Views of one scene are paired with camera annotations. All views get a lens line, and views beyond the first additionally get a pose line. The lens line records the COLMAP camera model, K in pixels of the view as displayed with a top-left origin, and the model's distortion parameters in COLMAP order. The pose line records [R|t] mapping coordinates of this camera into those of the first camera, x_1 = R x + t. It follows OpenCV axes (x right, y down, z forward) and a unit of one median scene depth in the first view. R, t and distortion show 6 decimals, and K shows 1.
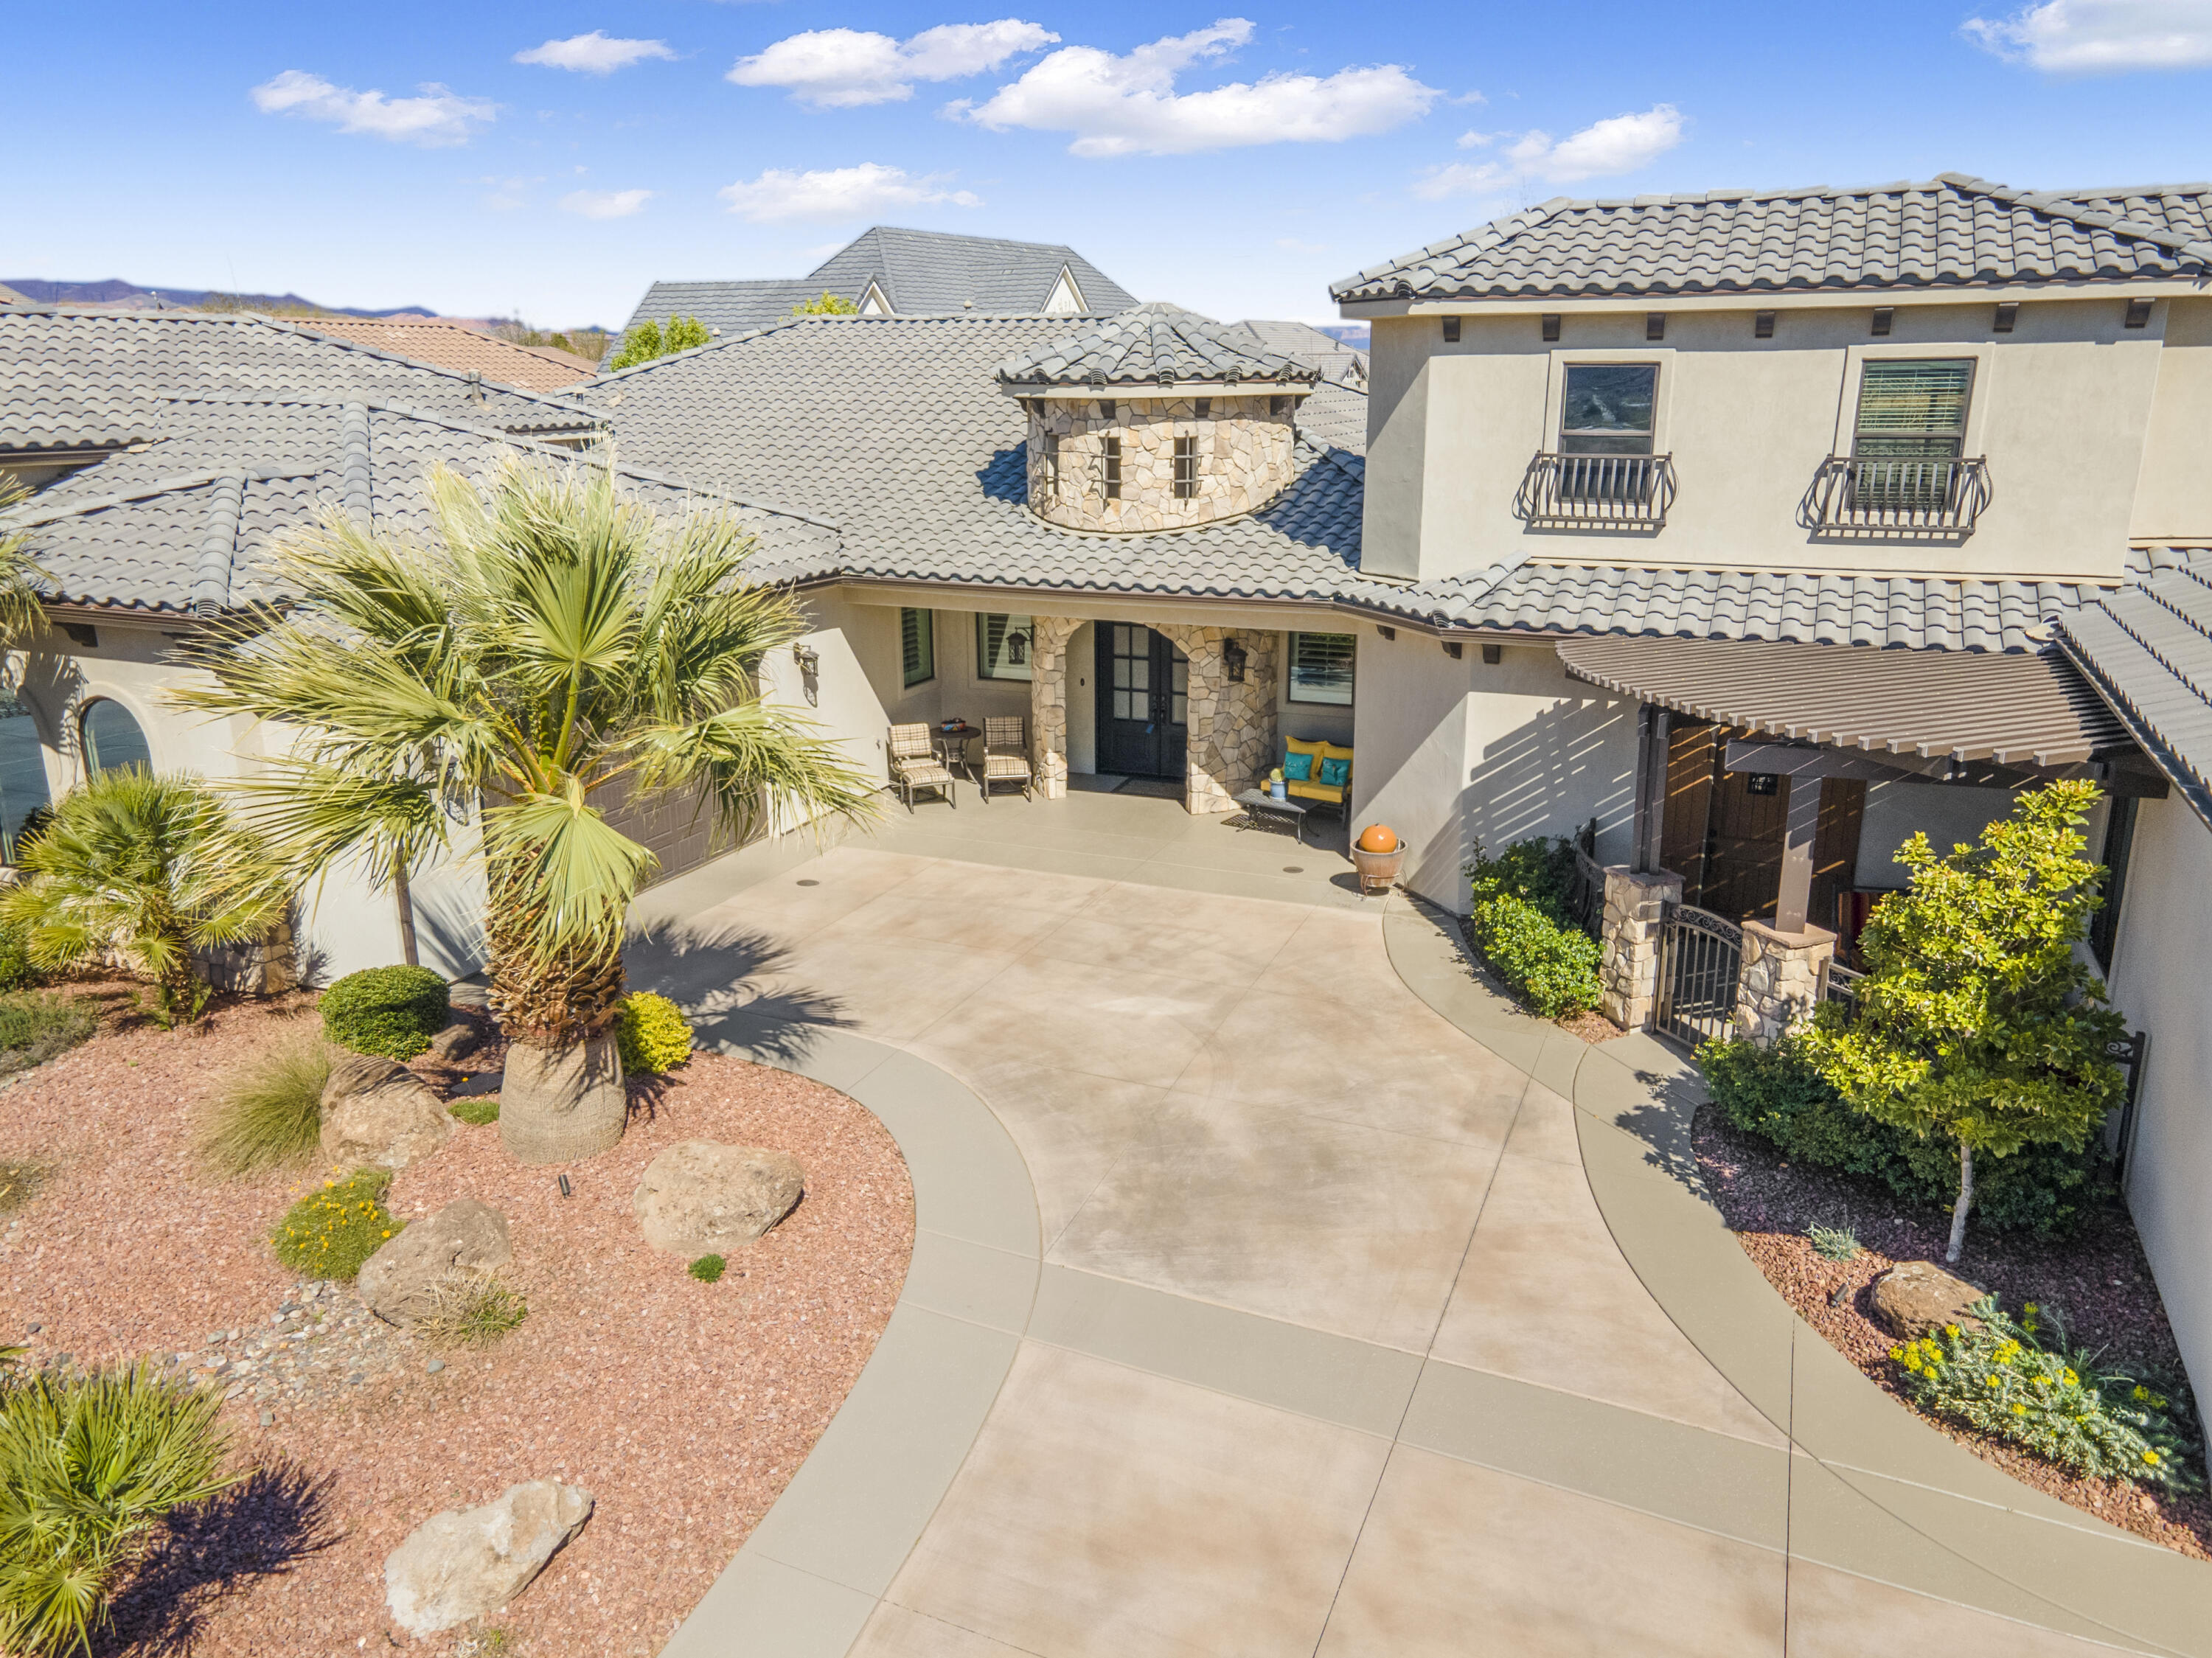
lens RADIAL K [[1618.7, 0, 1112.4], [0, 1618.7, 815.1], [0, 0, 1]] dist [0.033900, 0.015116]
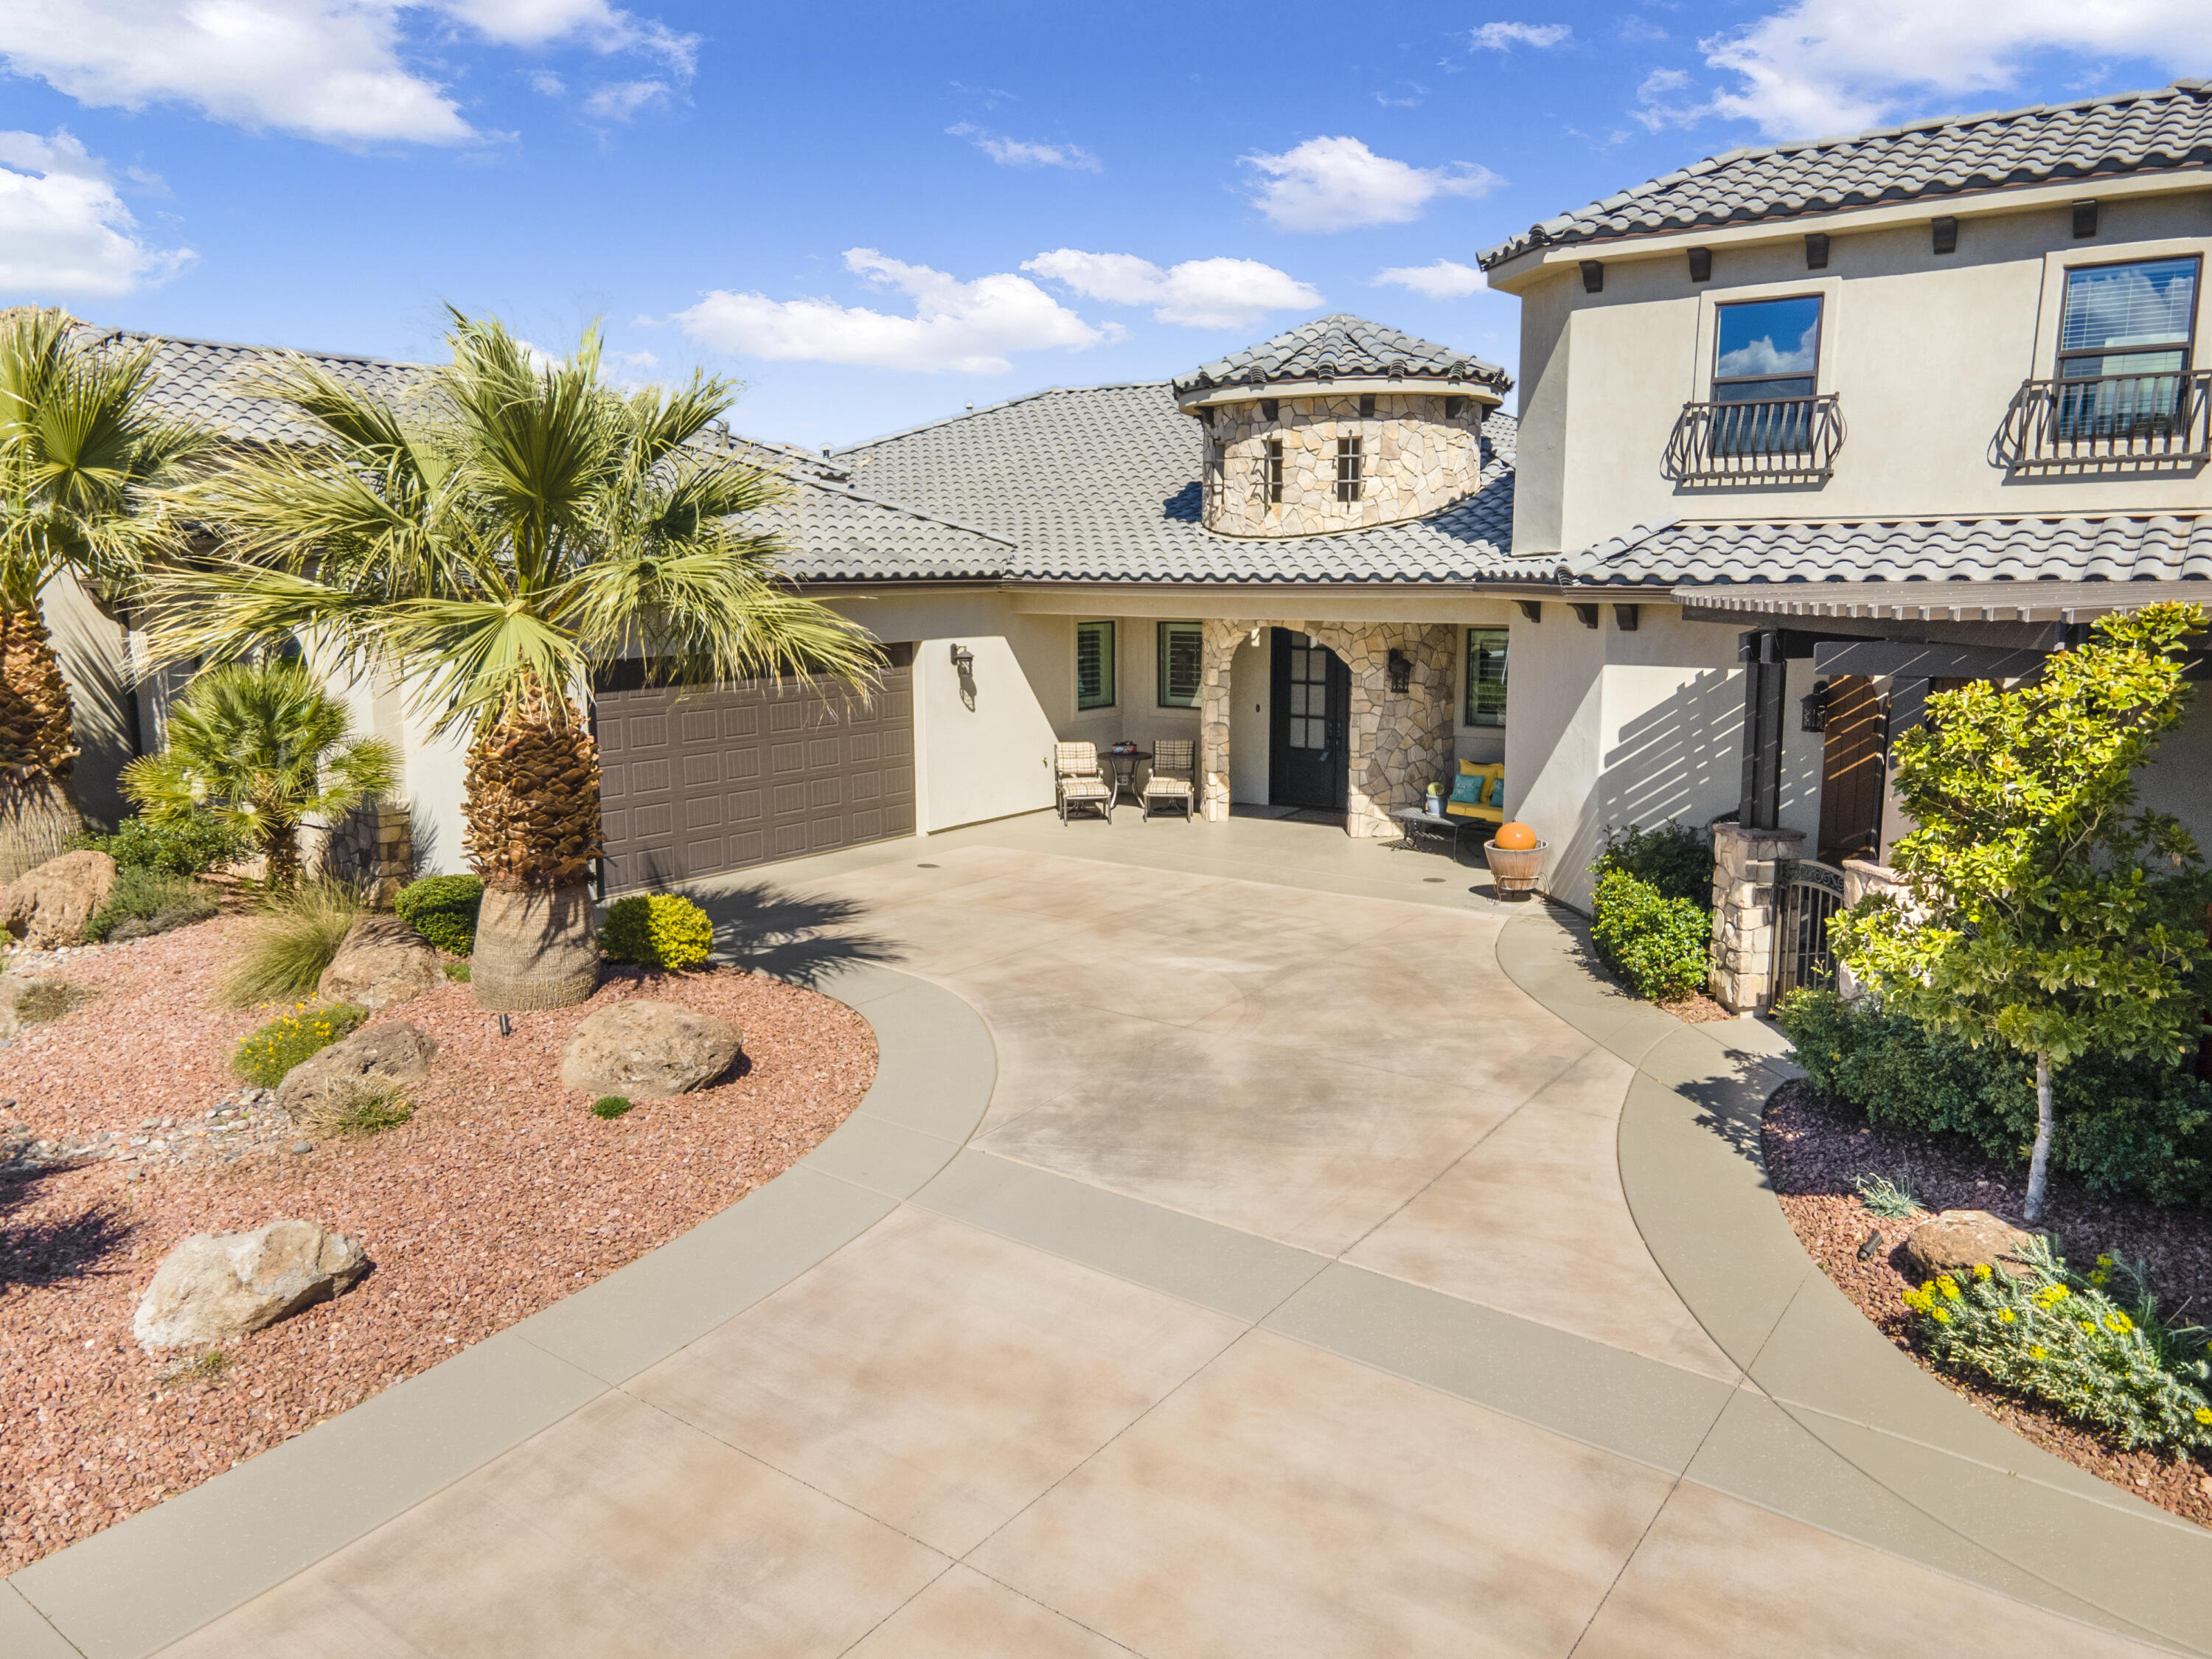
lens RADIAL K [[1618.8, 0, 1112.4], [0, 1618.8, 815.6], [0, 0, 1]] dist [0.033900, 0.015116]
pose [[0.973798, 0.035815, -0.224579, 0.162751], [-0.060298, 0.992839, -0.103124, 0.121166], [0.219277, 0.113963, 0.968984, 0.070884]]
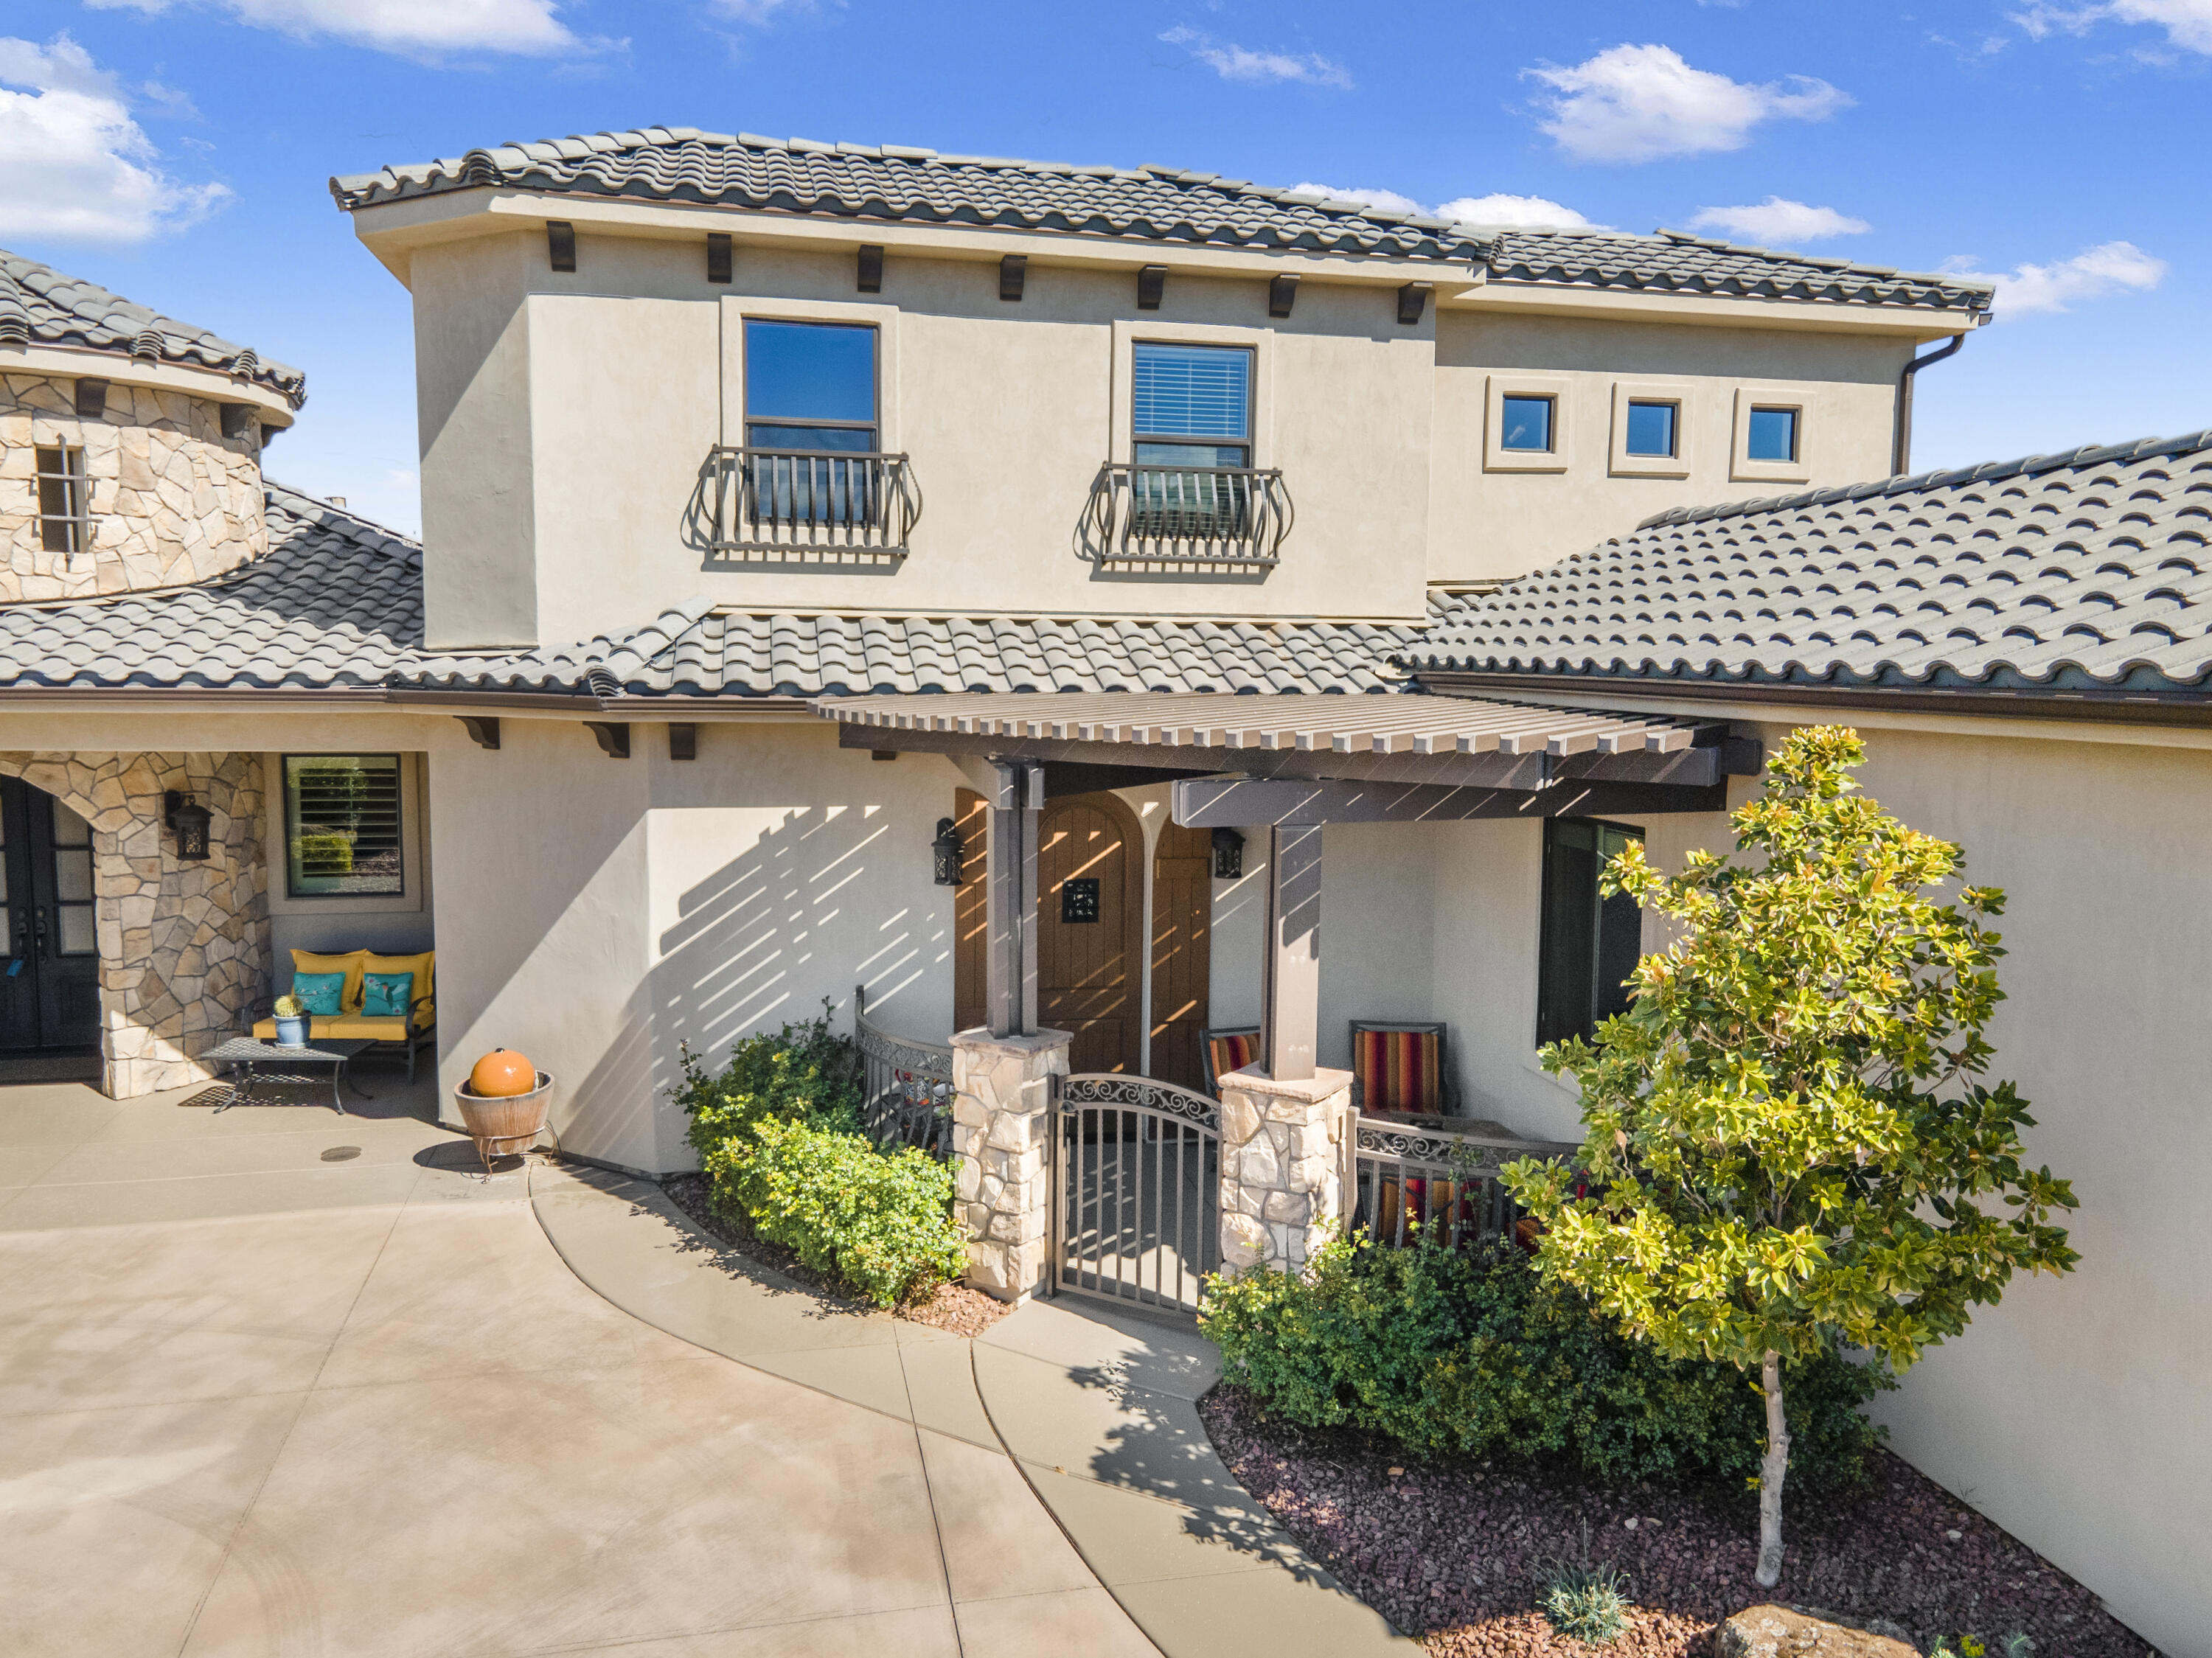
lens RADIAL K [[1643.3, 0, 1124.1], [0, 1643.3, 824.1], [0, 0, 1]] dist [0.012704, 0.064692]
pose [[0.811240, -0.046741, 0.582842, -0.001374], [0.141434, 0.982886, -0.118035, 0.031207], [-0.567350, 0.178189, 0.803967, 0.396745]]
